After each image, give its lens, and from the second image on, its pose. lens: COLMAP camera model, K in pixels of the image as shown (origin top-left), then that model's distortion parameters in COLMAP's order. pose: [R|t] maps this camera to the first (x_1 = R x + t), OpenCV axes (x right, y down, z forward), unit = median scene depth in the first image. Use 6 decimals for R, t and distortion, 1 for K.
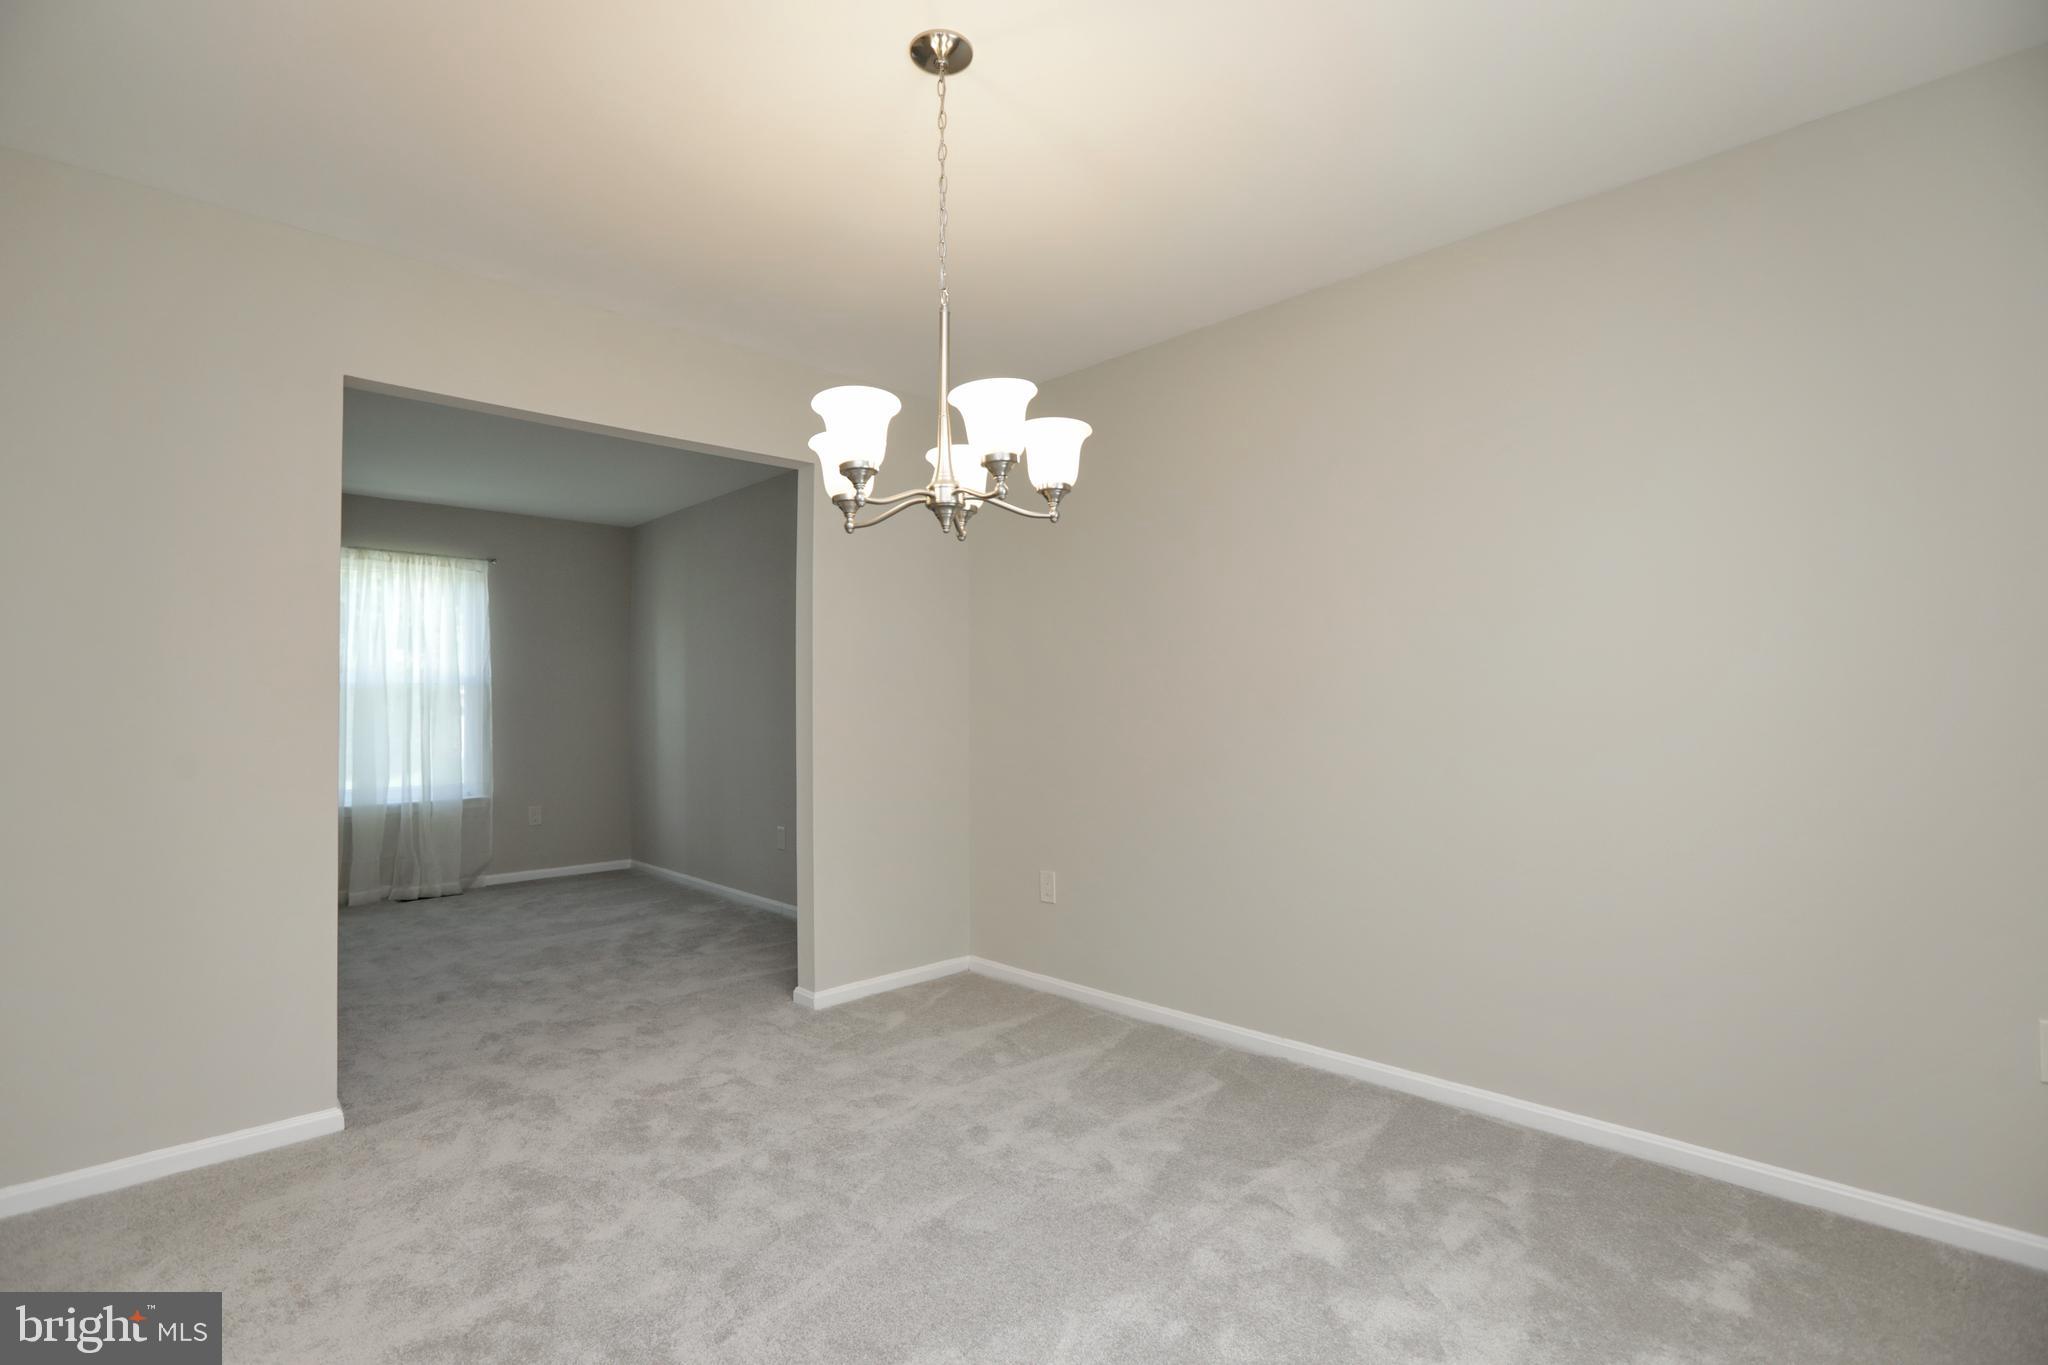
lens RADIAL K [[950.5, 0, 1024.6], [0, 950.5, 698.5], [0, 0, 1]] dist [-0.039379, 0.009550]
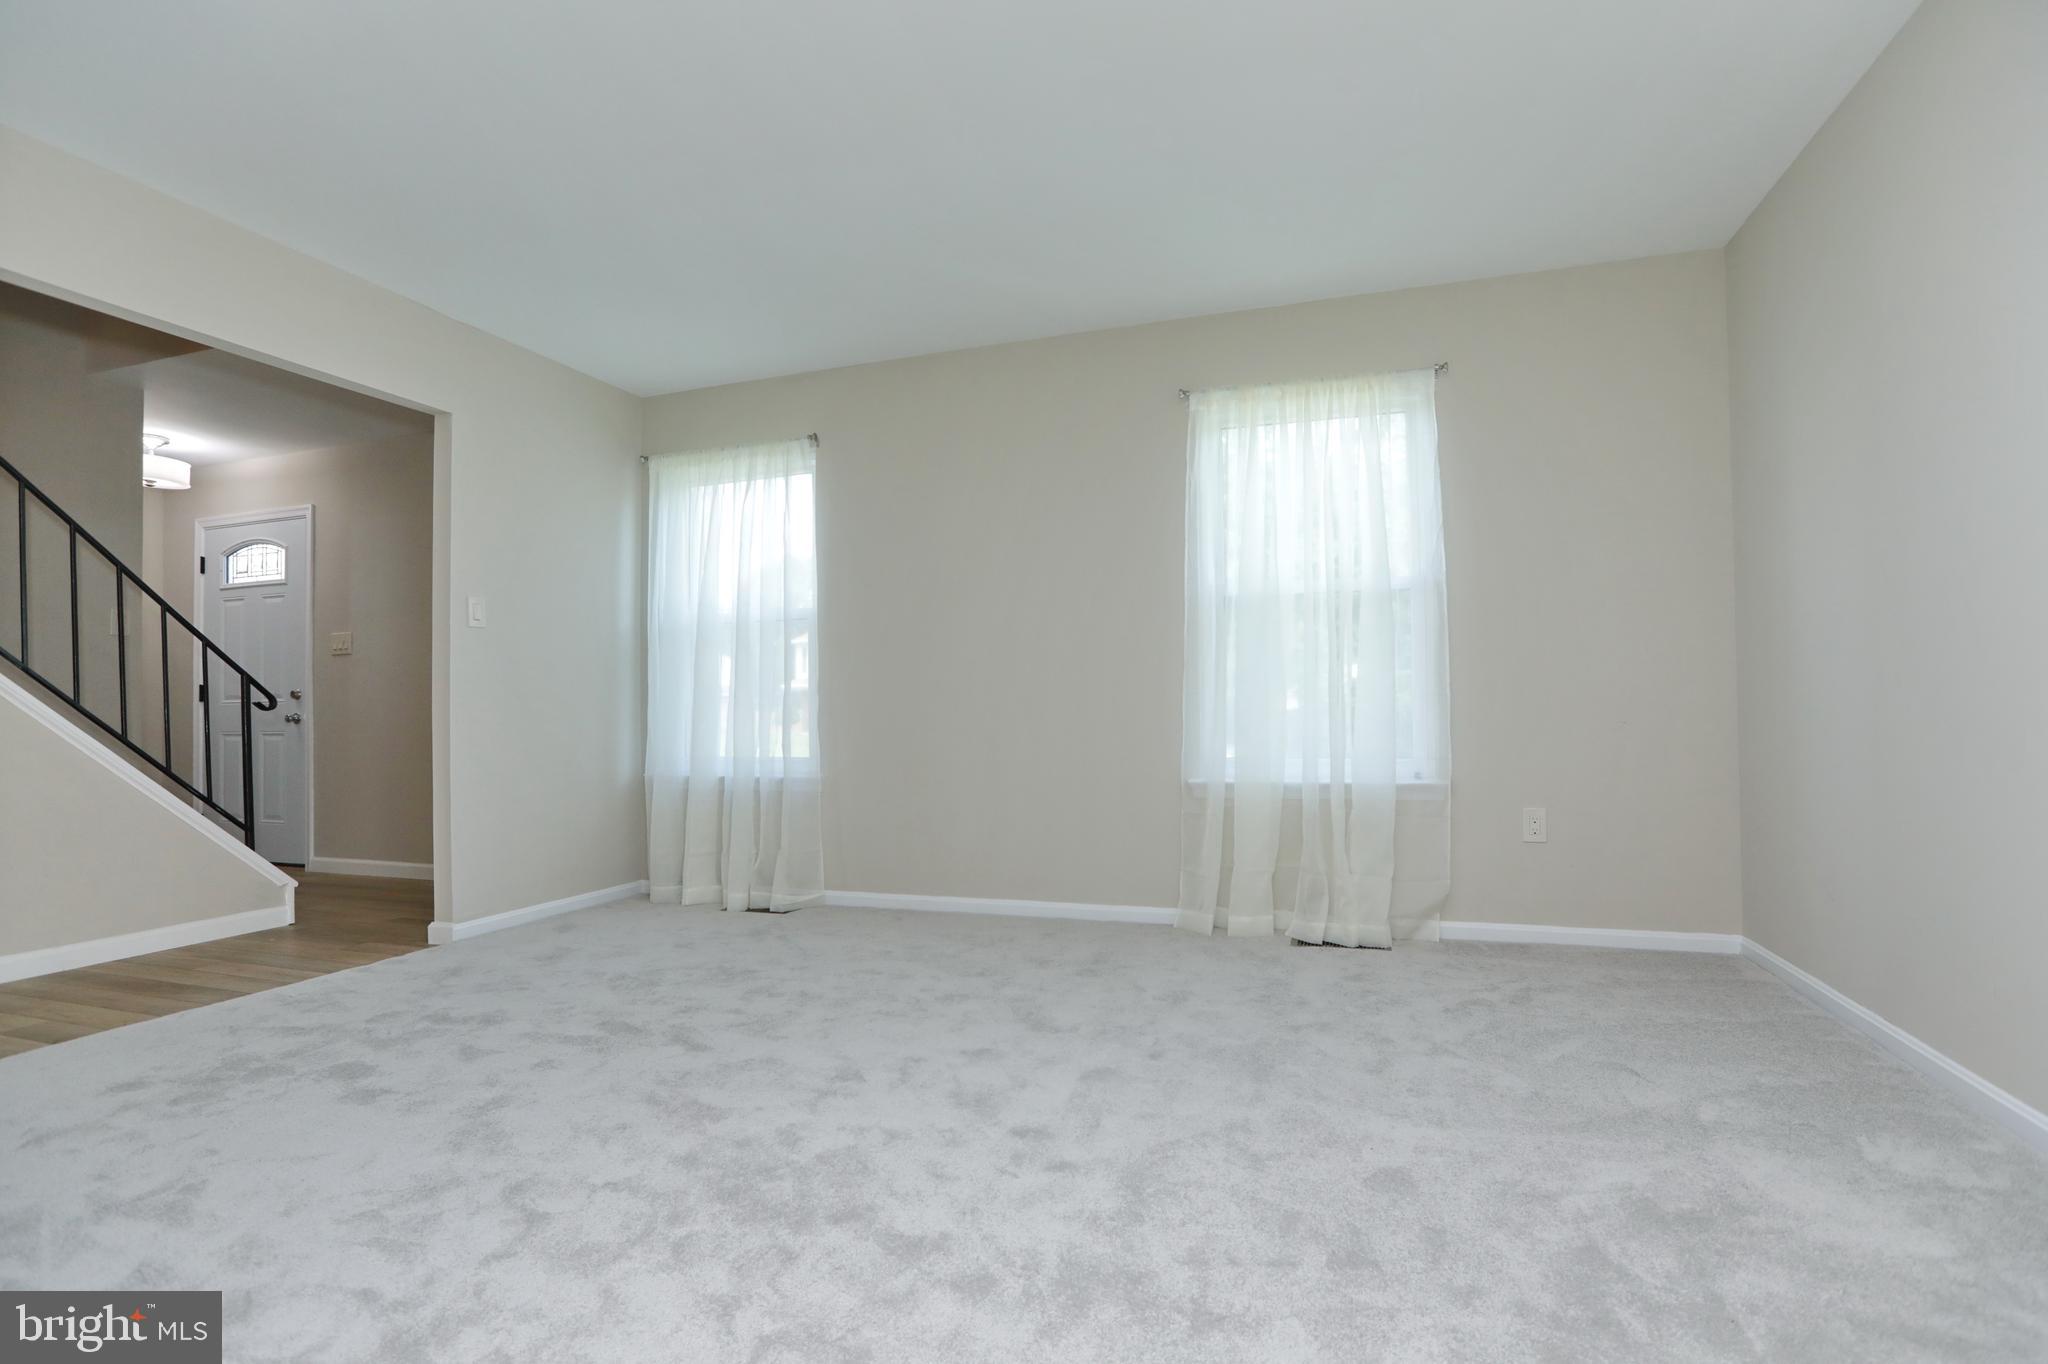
lens RADIAL K [[950.5, 0, 1038.8], [0, 950.5, 695.0], [0, 0, 1]] dist [-0.039379, 0.009550]
pose [[0.434210, -0.010533, -0.900750, -0.173889], [0.018120, 0.999831, -0.002957, 0.051423], [0.900630, -0.015038, 0.434327, 0.562945]]
